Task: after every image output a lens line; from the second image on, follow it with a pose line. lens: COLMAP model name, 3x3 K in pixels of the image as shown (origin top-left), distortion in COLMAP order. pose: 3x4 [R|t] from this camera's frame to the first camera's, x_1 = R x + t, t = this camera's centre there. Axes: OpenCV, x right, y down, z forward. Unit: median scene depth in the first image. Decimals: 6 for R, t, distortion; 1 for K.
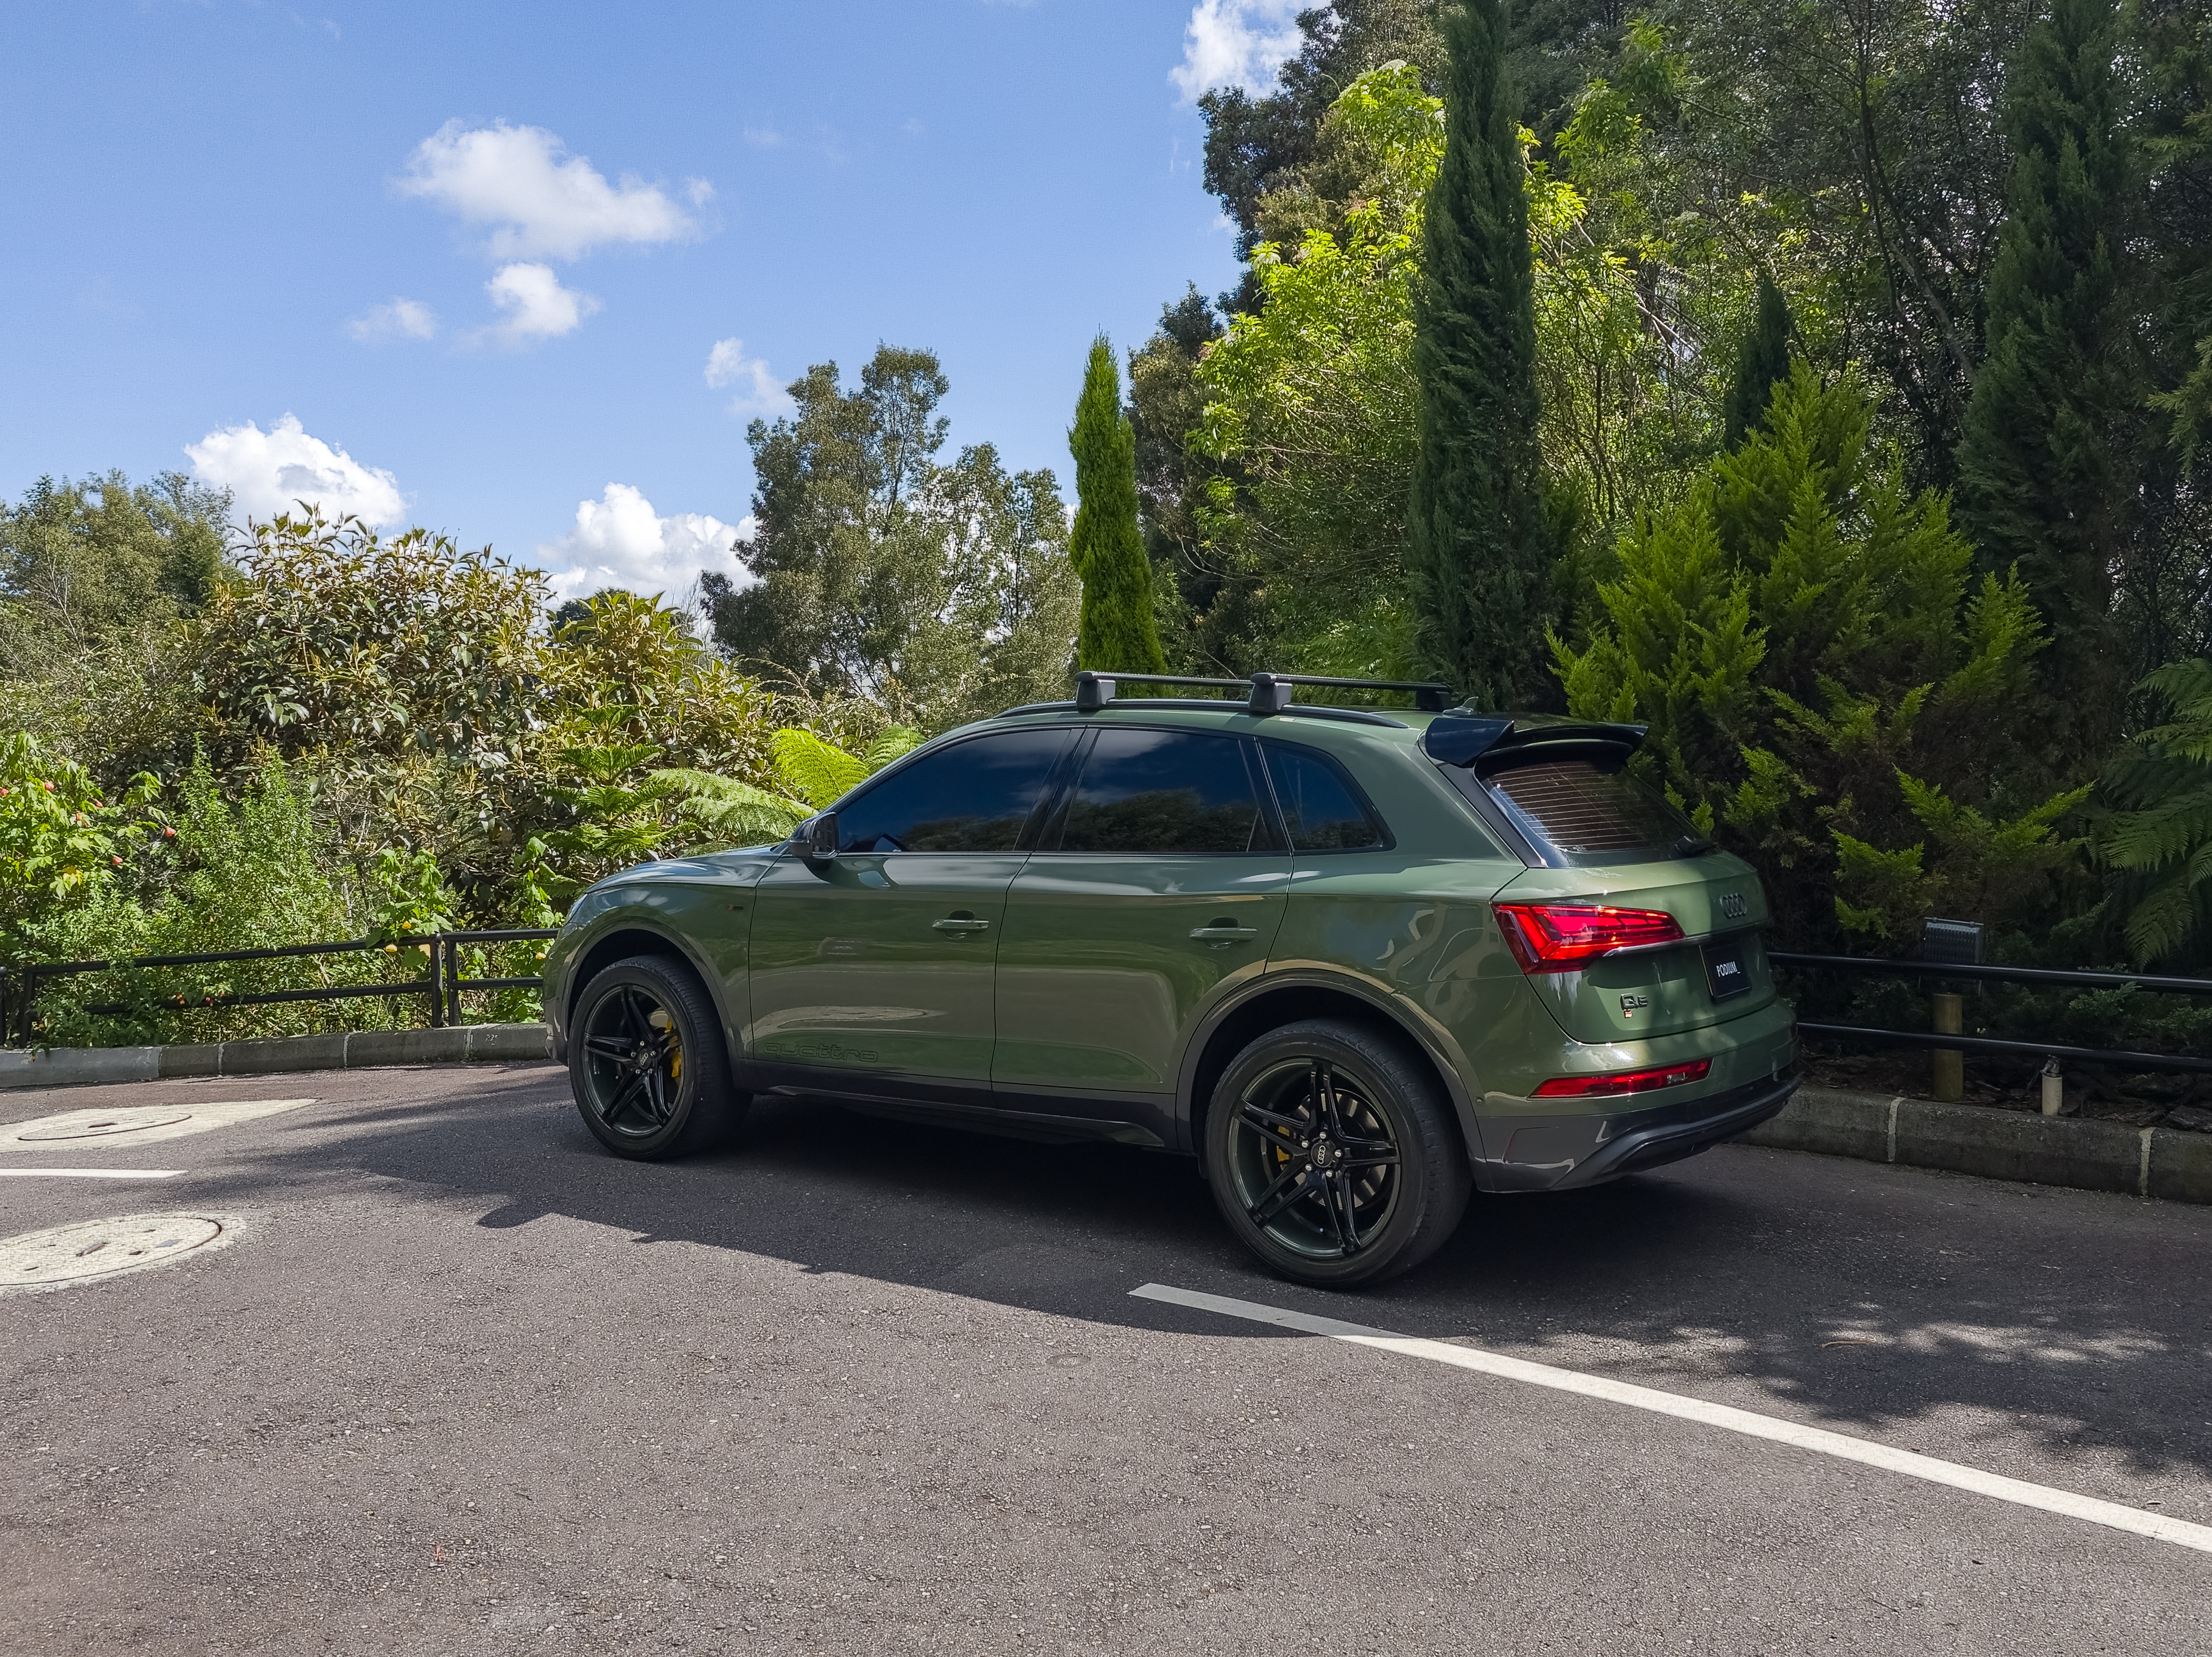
lens RADIAL K [[1758.6, 0, 1087.8], [0, 1758.6, 809.1], [0, 0, 1]] dist [0.066212, -0.054386]
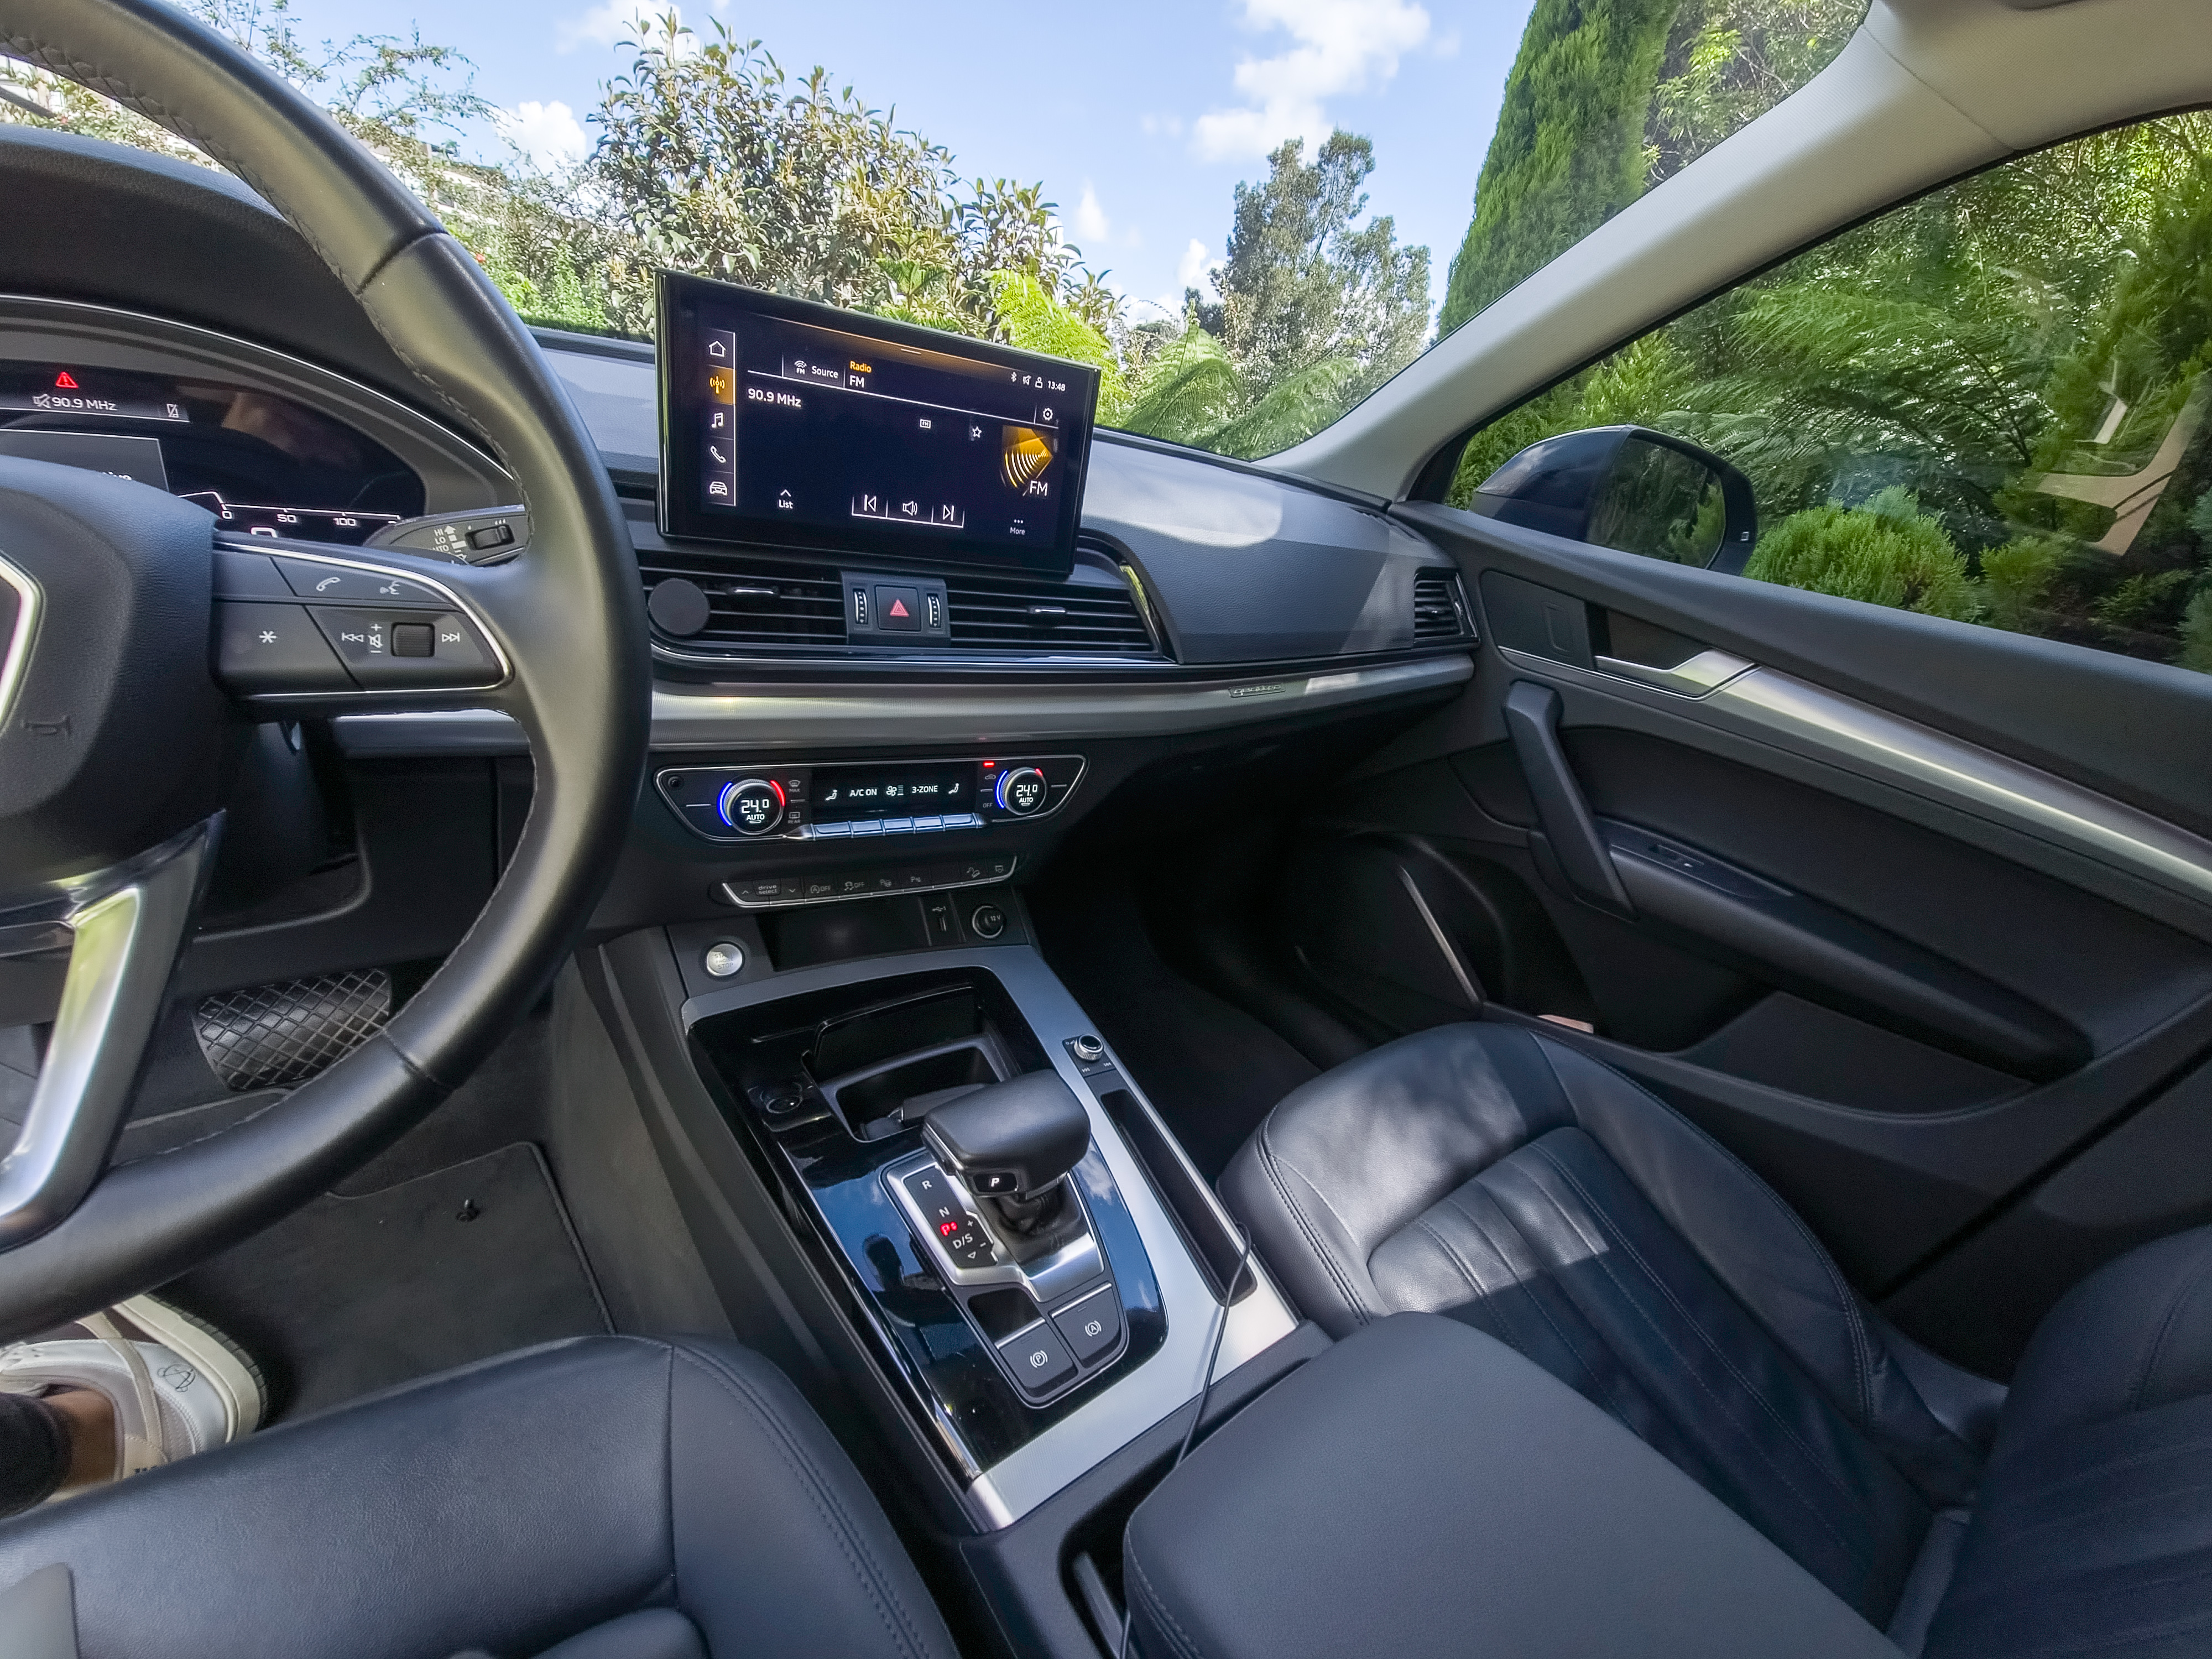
lens RADIAL K [[894.6, 0, 1096.2], [0, 894.6, 839.4], [0, 0, 1]] dist [0.001798, -0.003024]
pose [[0.942369, 0.271567, -0.195429, -0.006821], [-0.174561, 0.897384, 0.405254, 0.009004], [0.285429, -0.347784, 0.893071, 0.729900]]
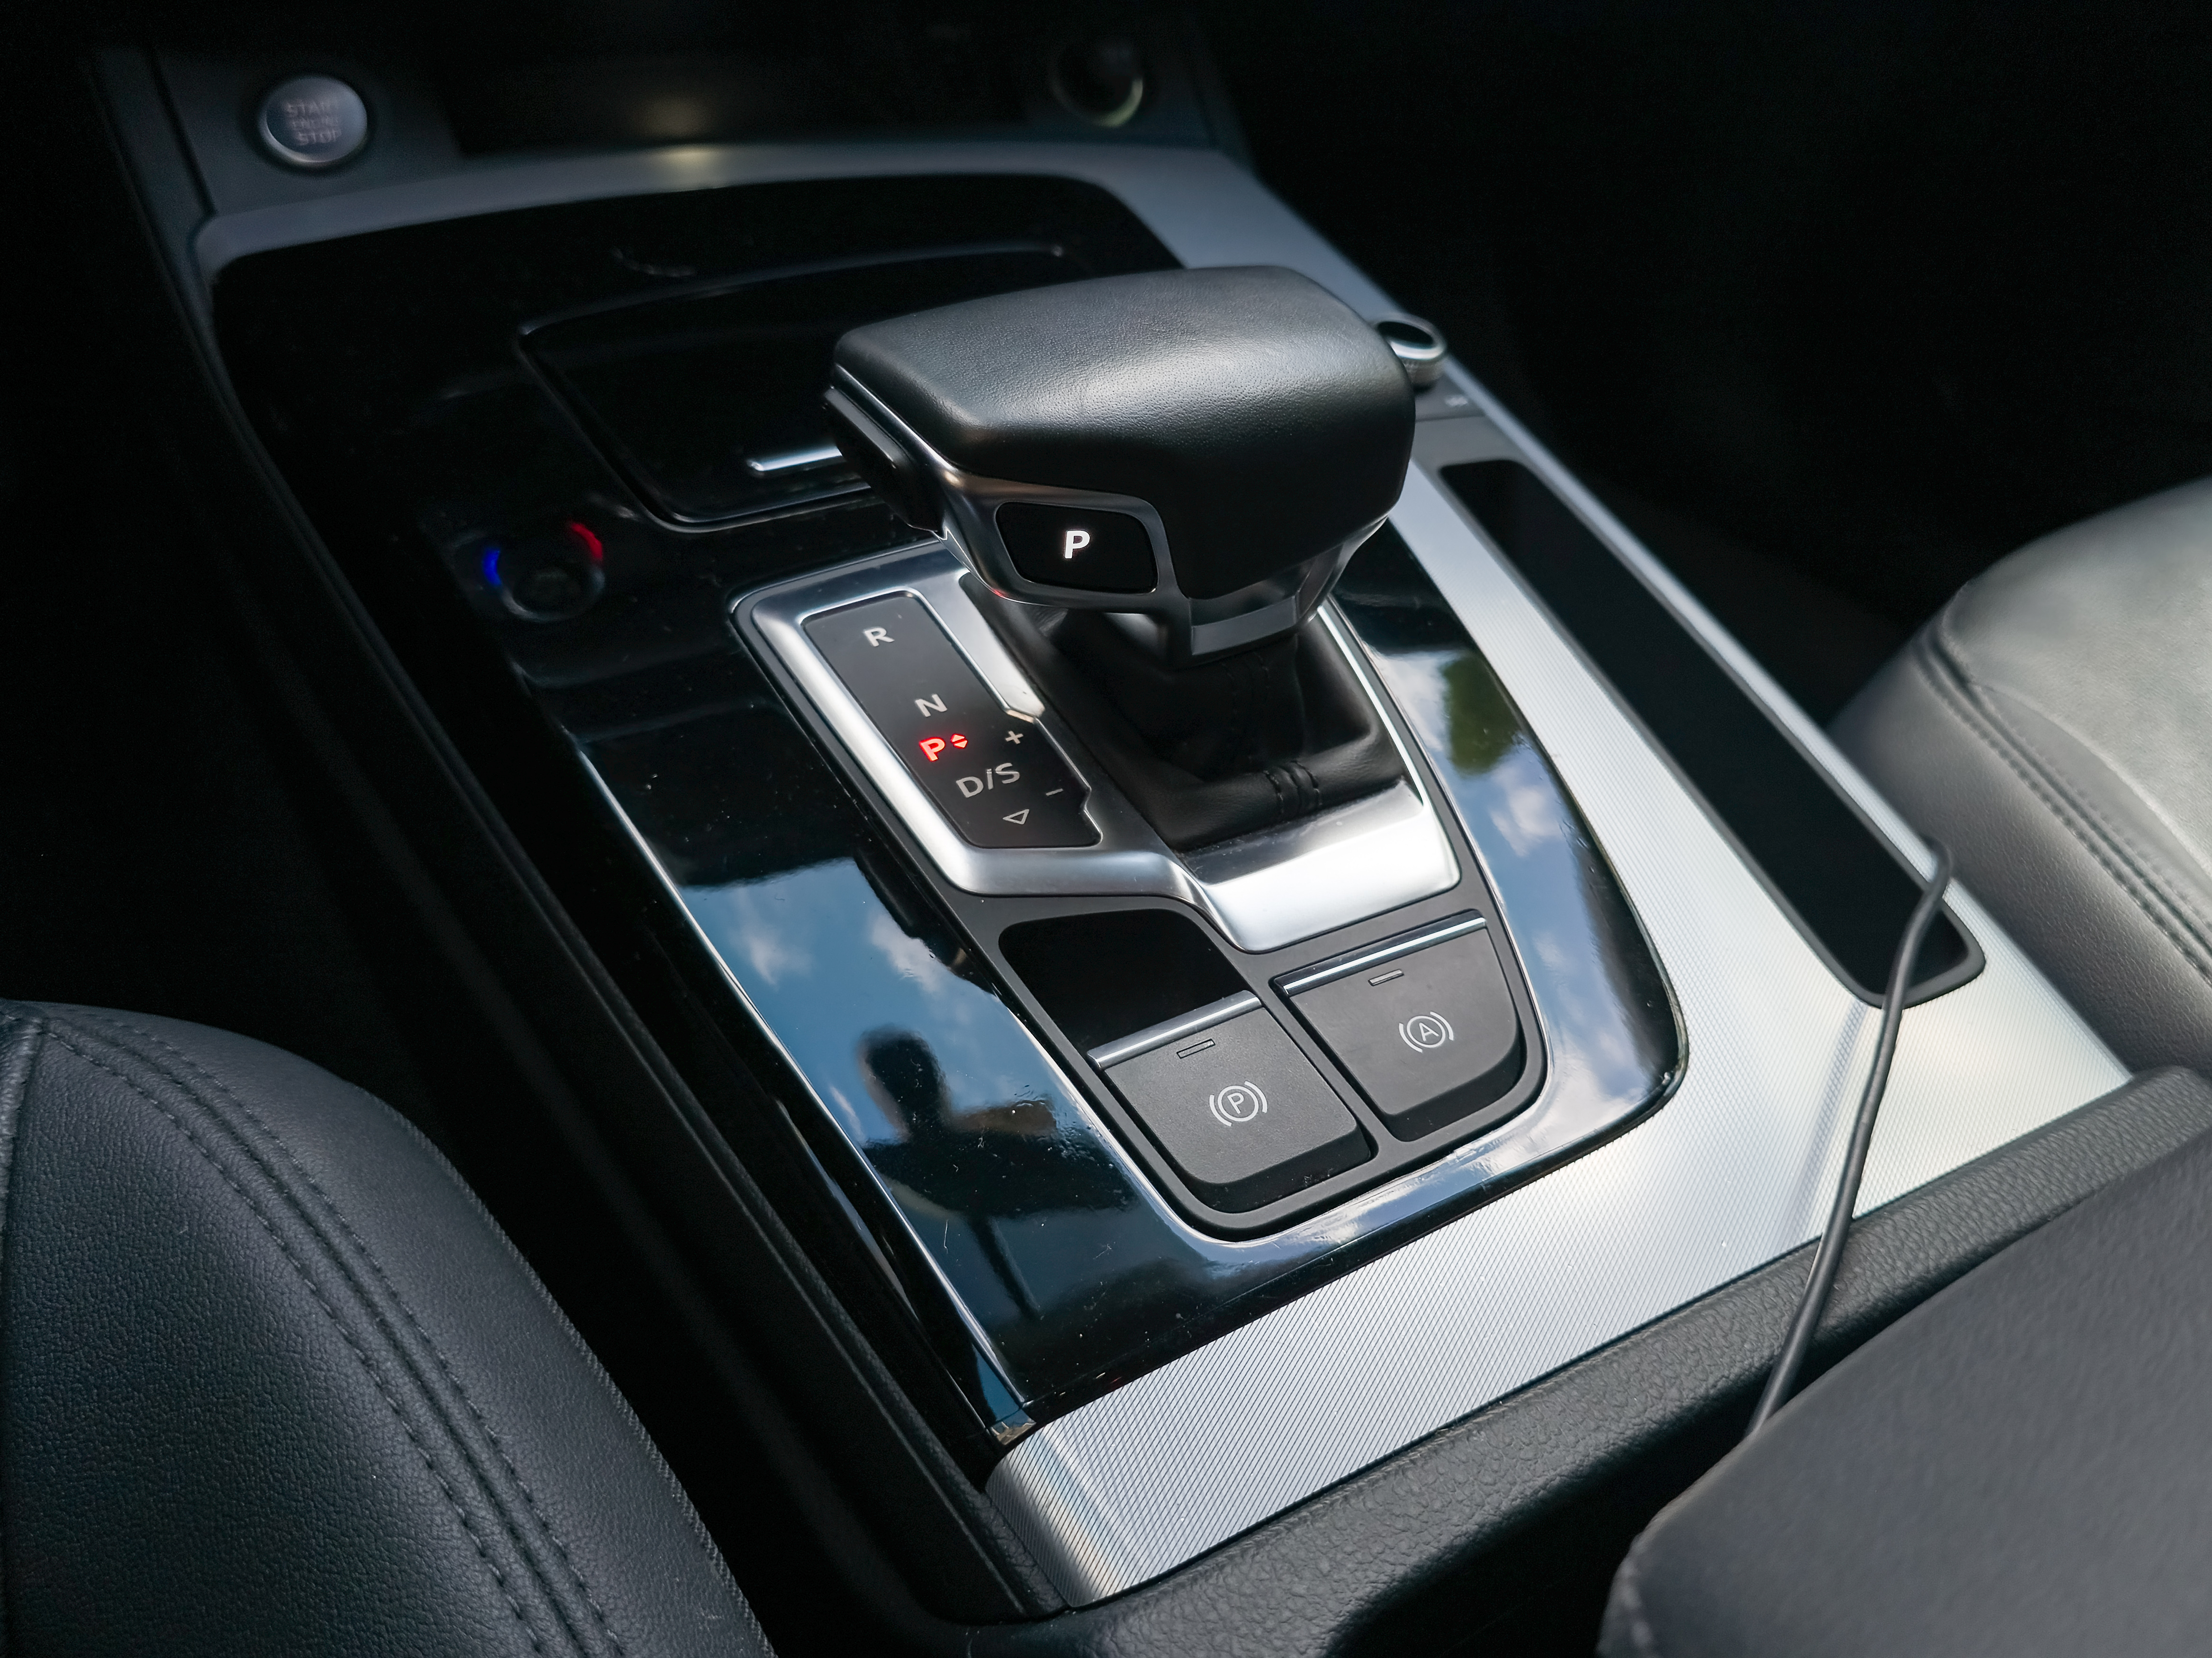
lens RADIAL K [[1795.8, 0, 1116.6], [0, 1795.8, 836.2], [0, 0, 1]] dist [0.008373, 0.001664]
pose [[0.909656, 0.301907, -0.285269, -0.006526], [-0.072413, 0.791546, 0.606805, 0.037080], [0.409002, -0.531326, 0.741896, 0.744643]]
